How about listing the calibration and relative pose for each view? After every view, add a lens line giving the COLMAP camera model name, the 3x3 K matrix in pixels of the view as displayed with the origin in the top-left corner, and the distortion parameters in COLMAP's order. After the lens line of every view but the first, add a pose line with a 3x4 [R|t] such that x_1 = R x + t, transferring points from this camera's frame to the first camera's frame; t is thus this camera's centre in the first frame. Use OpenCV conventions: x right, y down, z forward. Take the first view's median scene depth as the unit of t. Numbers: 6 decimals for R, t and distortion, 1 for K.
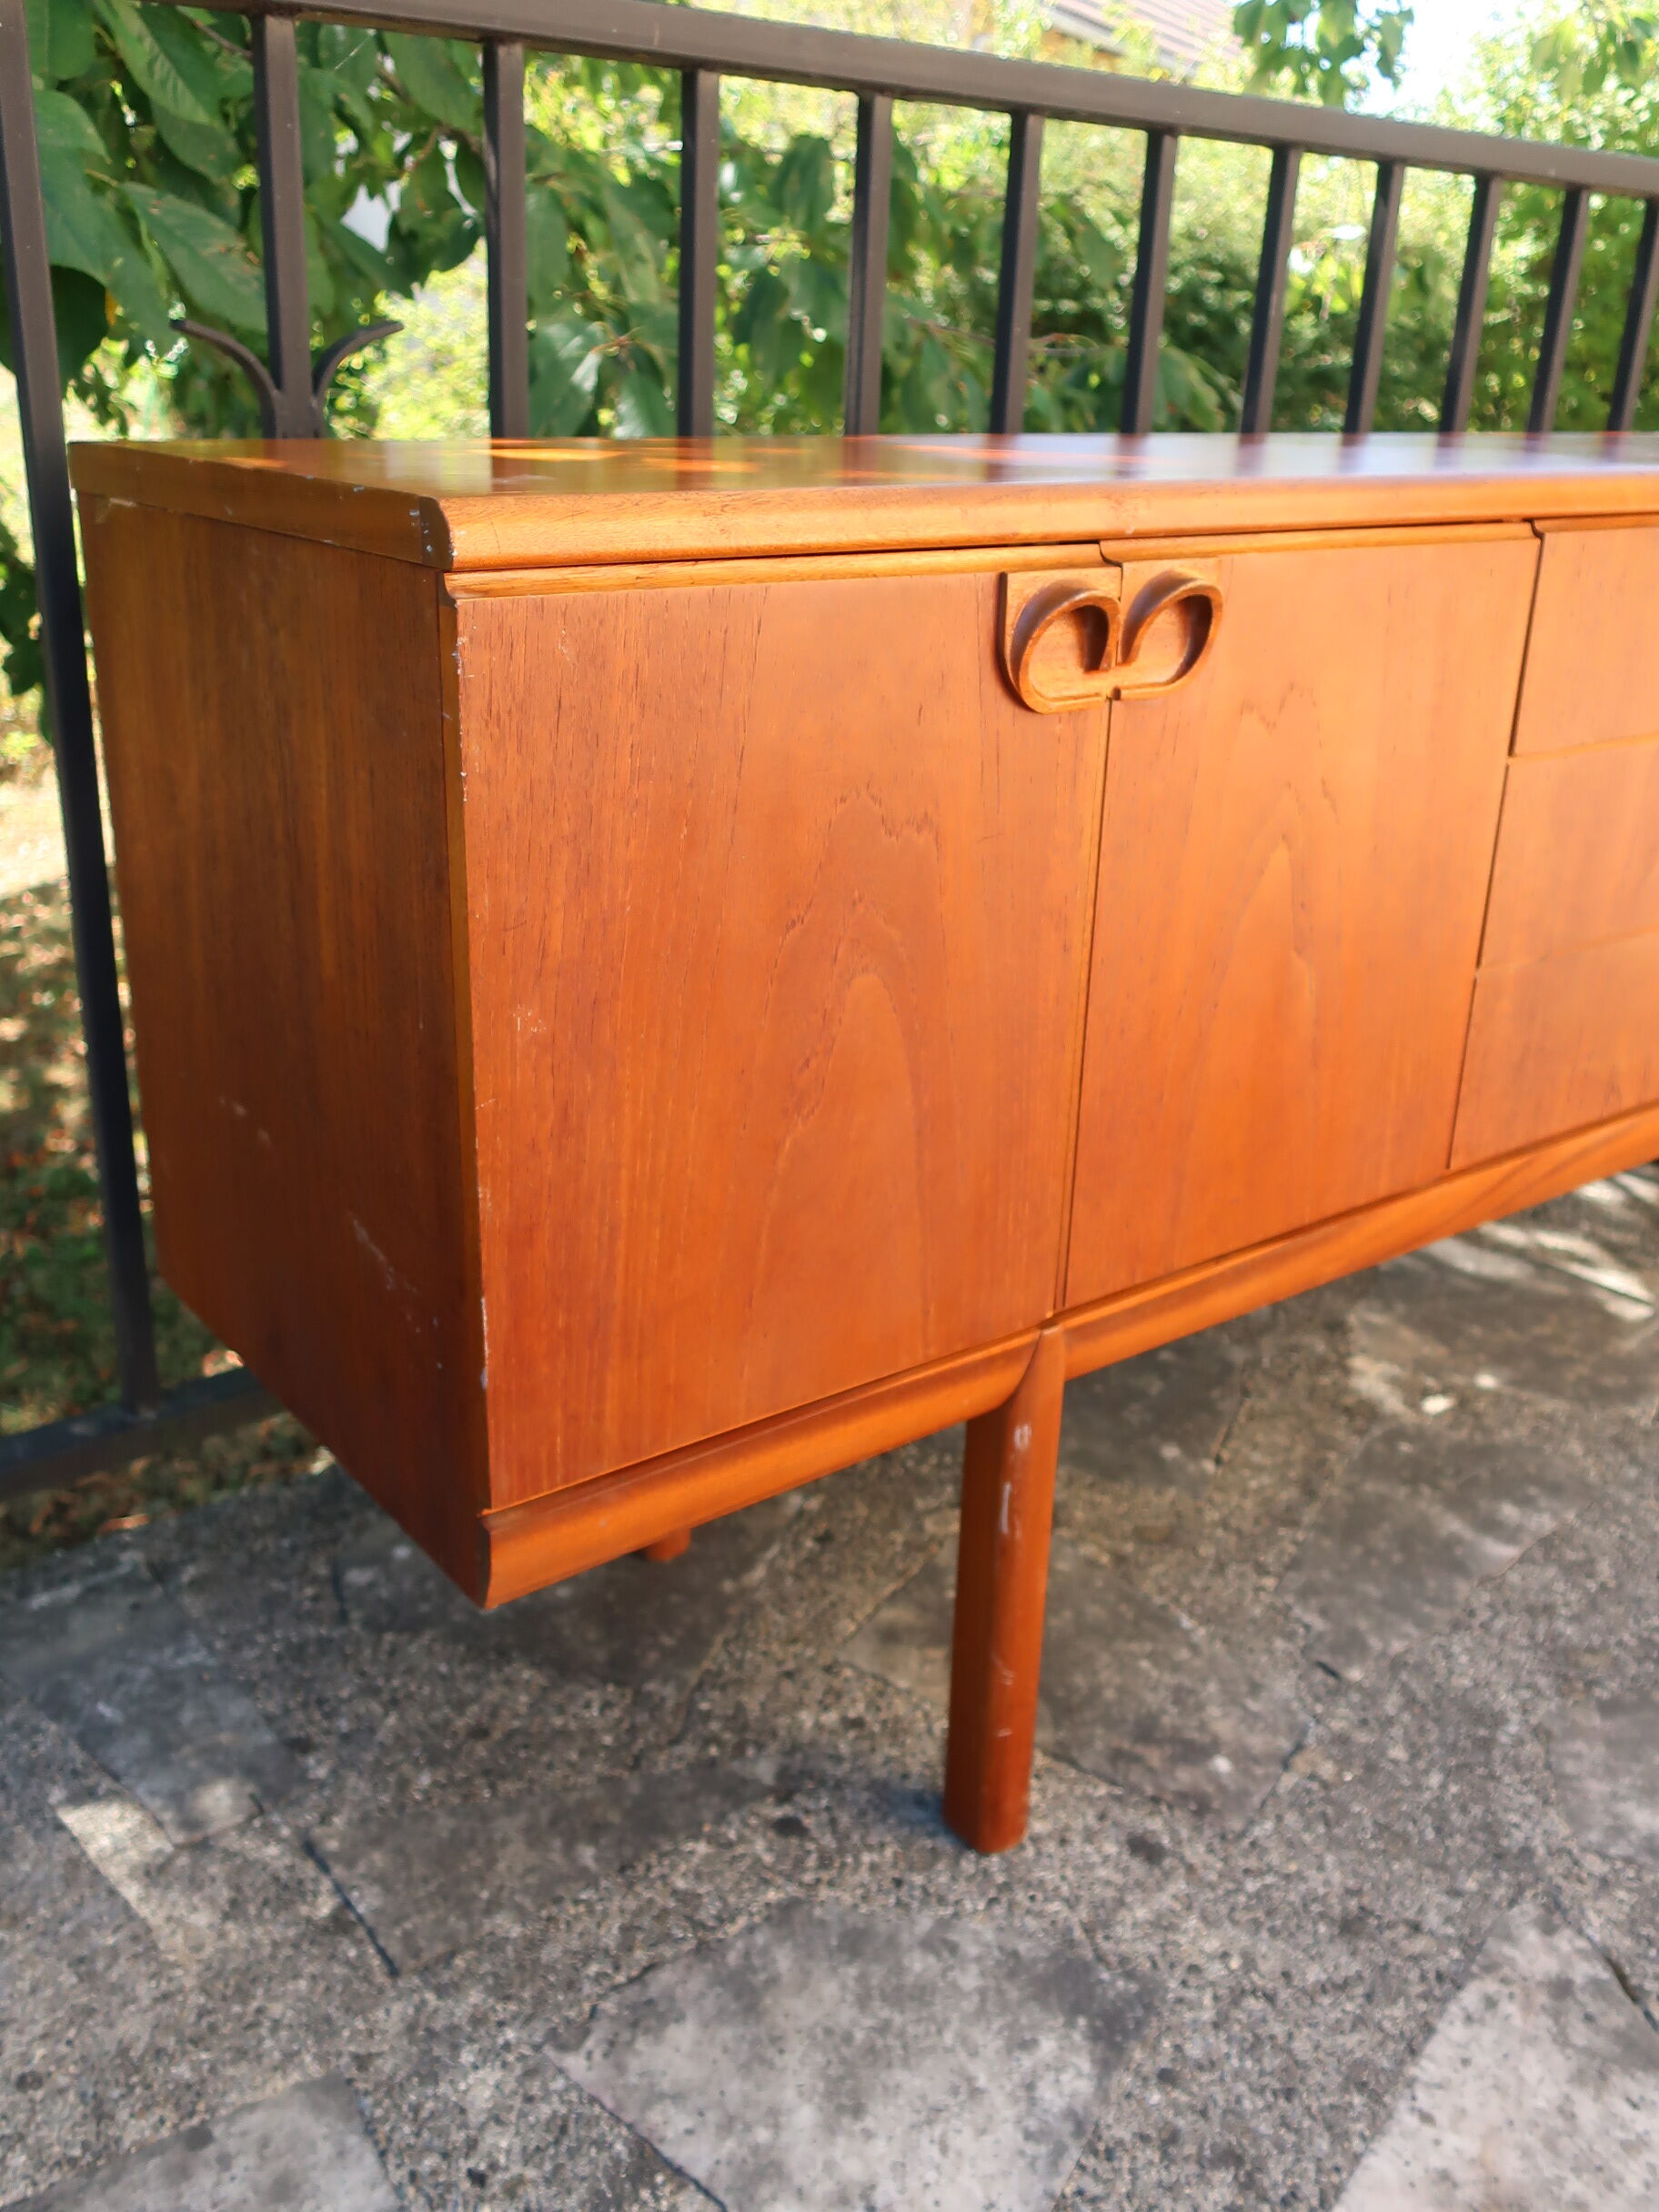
lens RADIAL K [[1956.5, 0, 822.0], [0, 1956.5, 1095.3], [0, 0, 1]] dist [0.005756, -0.000818]
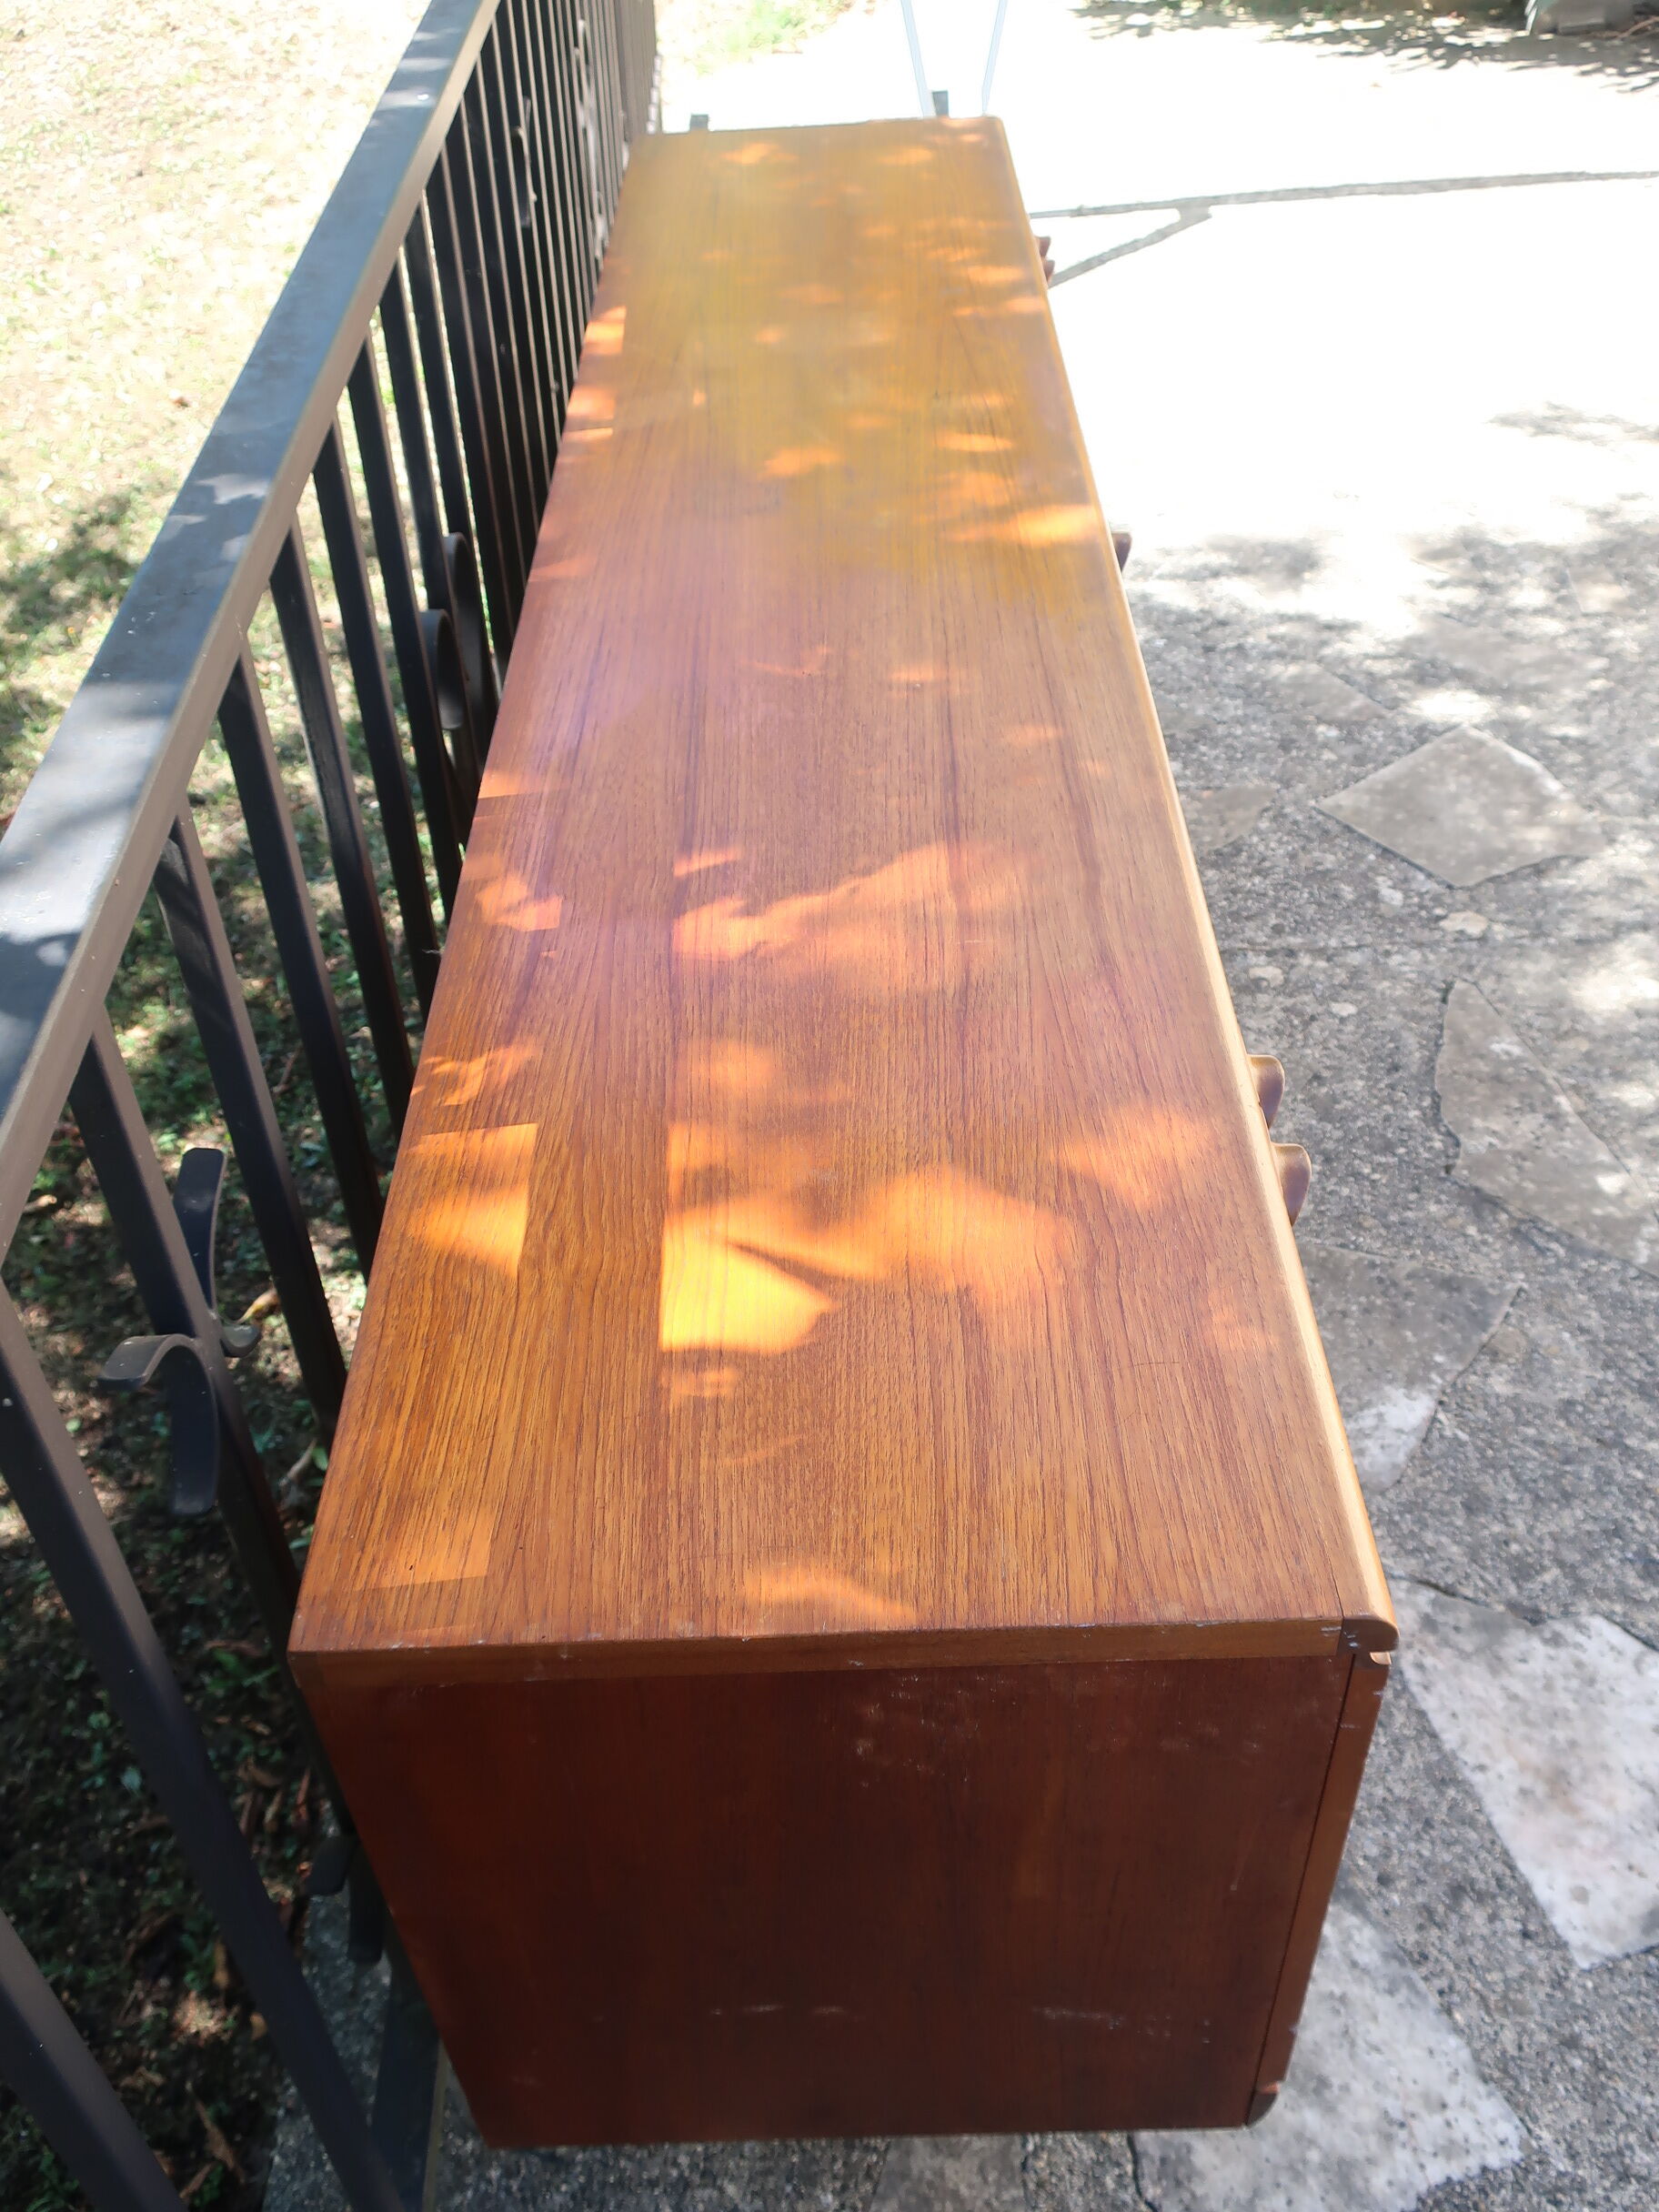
lens RADIAL K [[1956.5, 0, 823.2], [0, 1956.5, 1108.4], [0, 0, 1]] dist [0.005756, -0.000818]
pose [[0.596416, -0.566775, 0.568378, -0.534539], [0.341967, 0.820045, 0.458896, -0.722966], [-0.726186, -0.079326, 0.682906, 0.339807]]
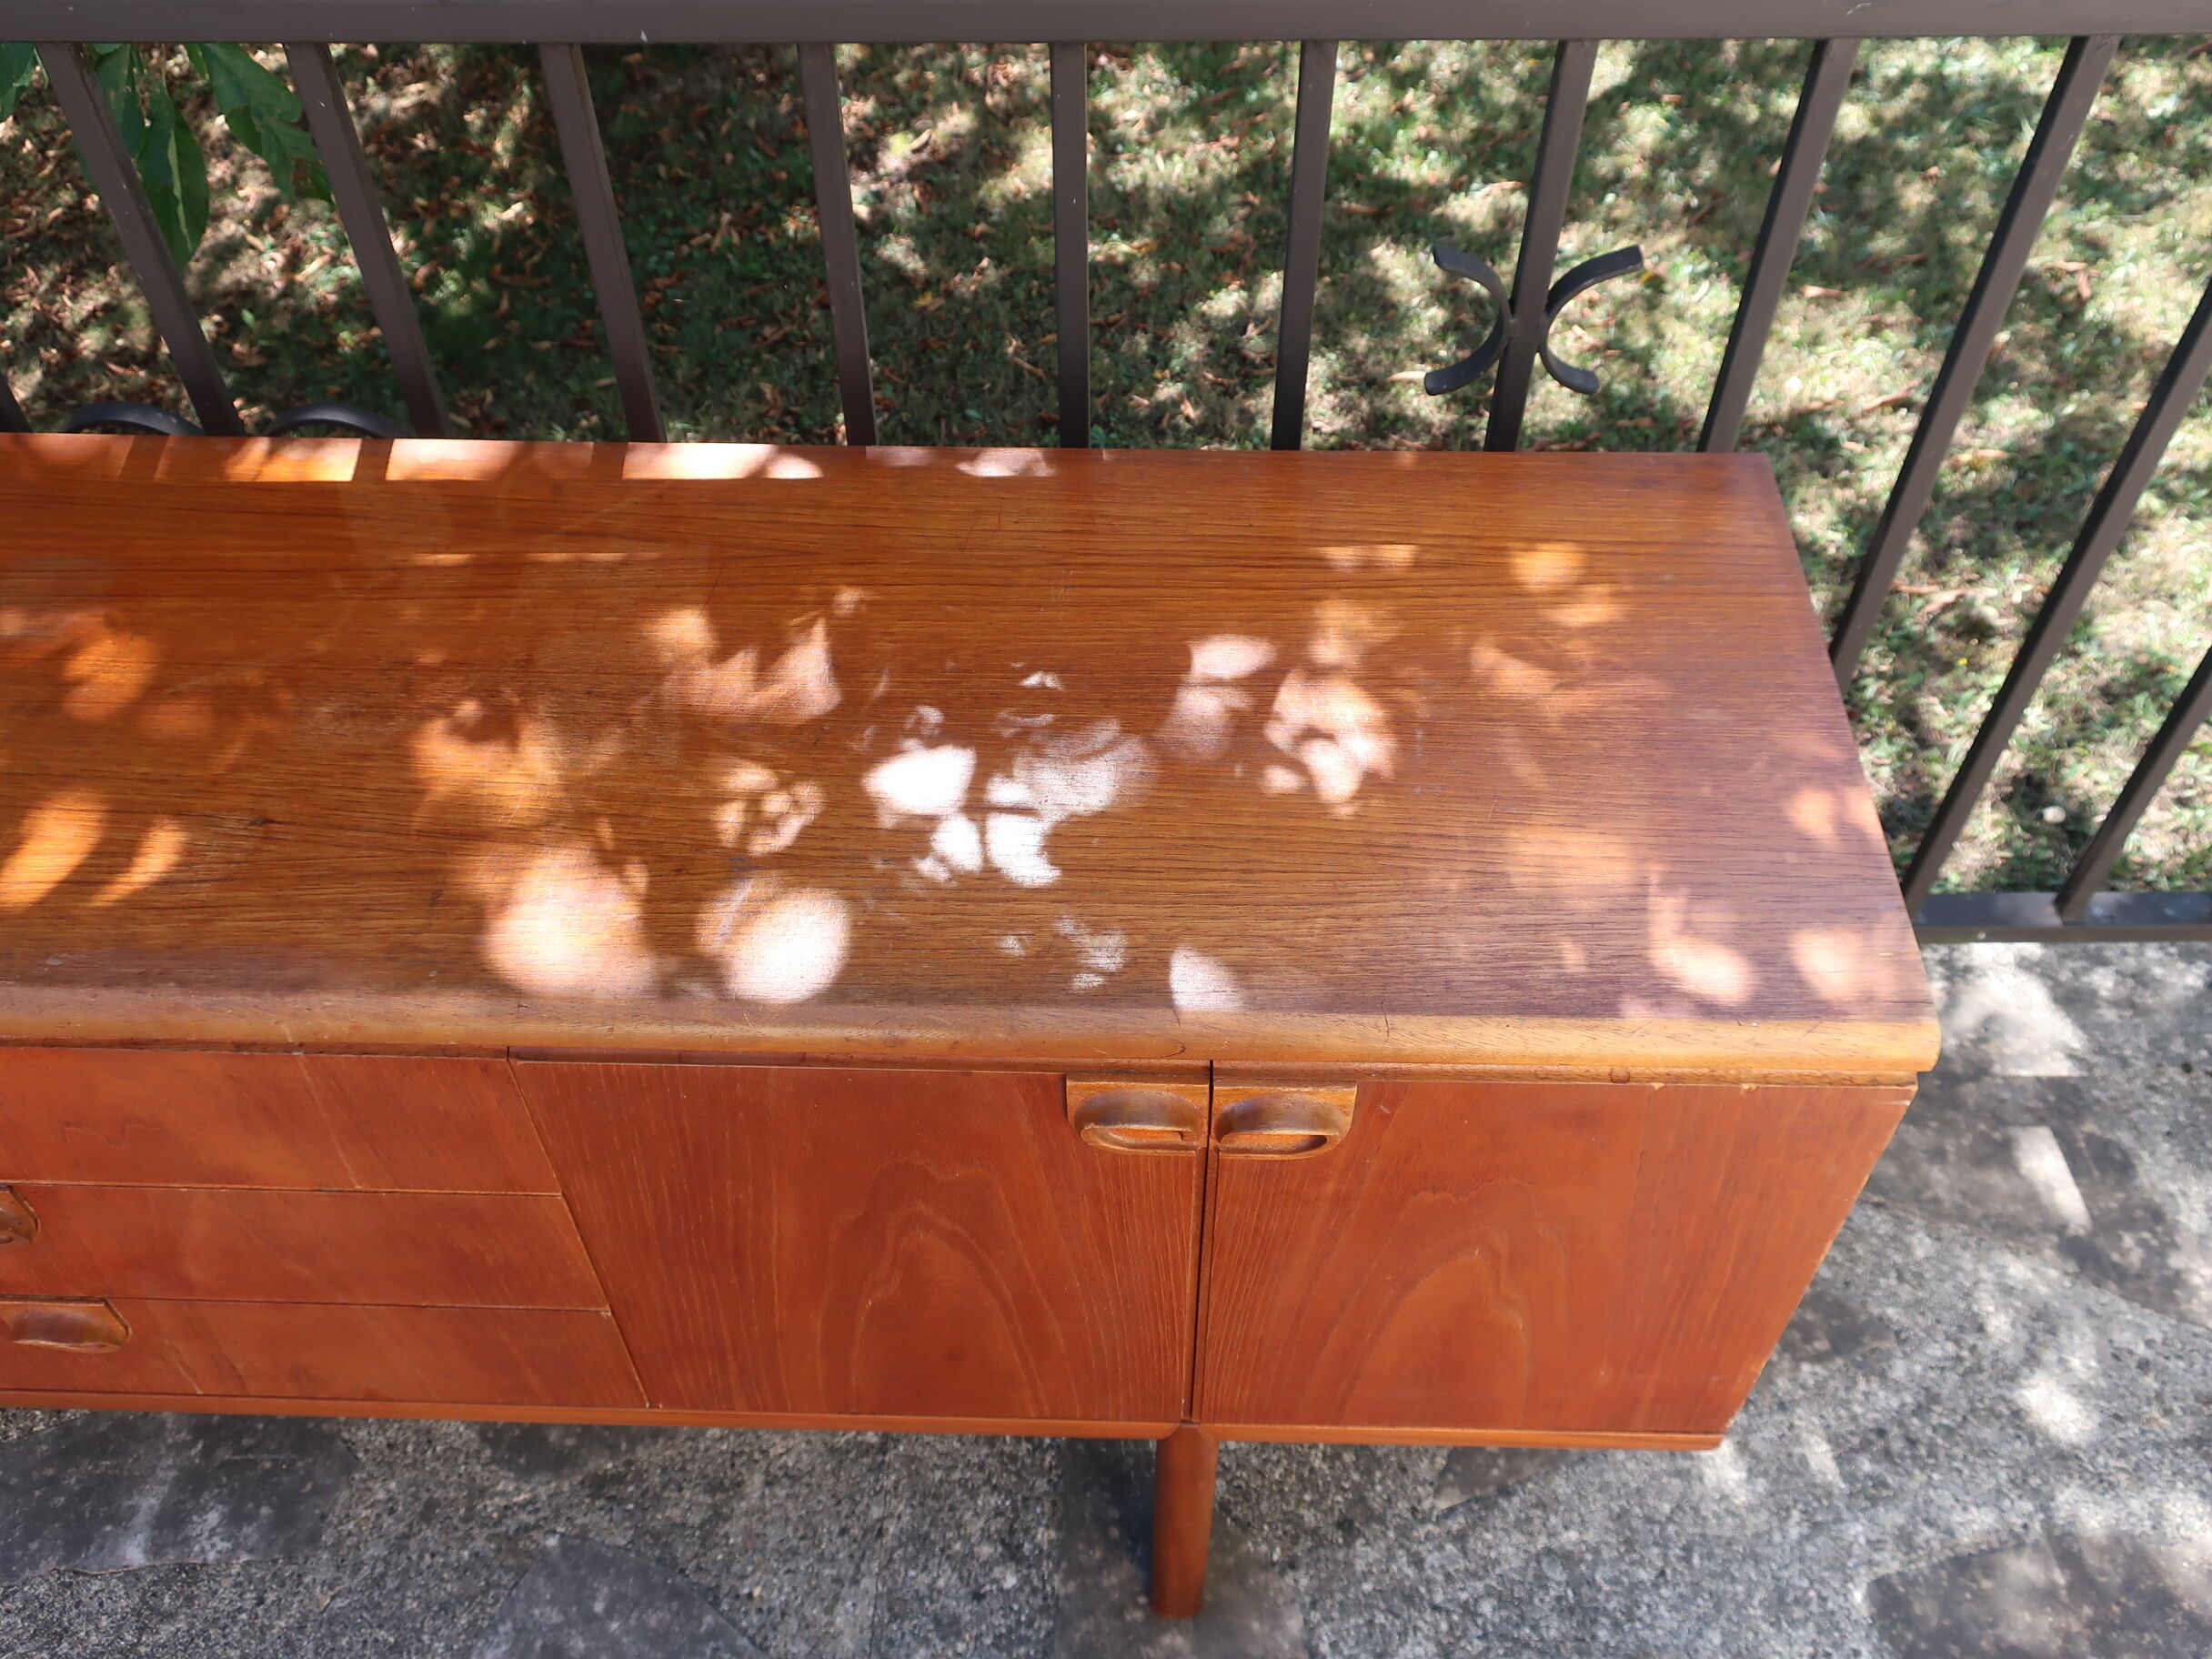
lens RADIAL K [[1956.5, 0, 1086.7], [0, 1956.5, 824.3], [0, 0, 1]] dist [0.005756, -0.000818]
pose [[0.774450, 0.456901, -0.437572, 1.393068], [-0.194021, 0.829871, 0.523135, -0.999625], [0.602149, -0.320244, 0.731342, 0.917385]]
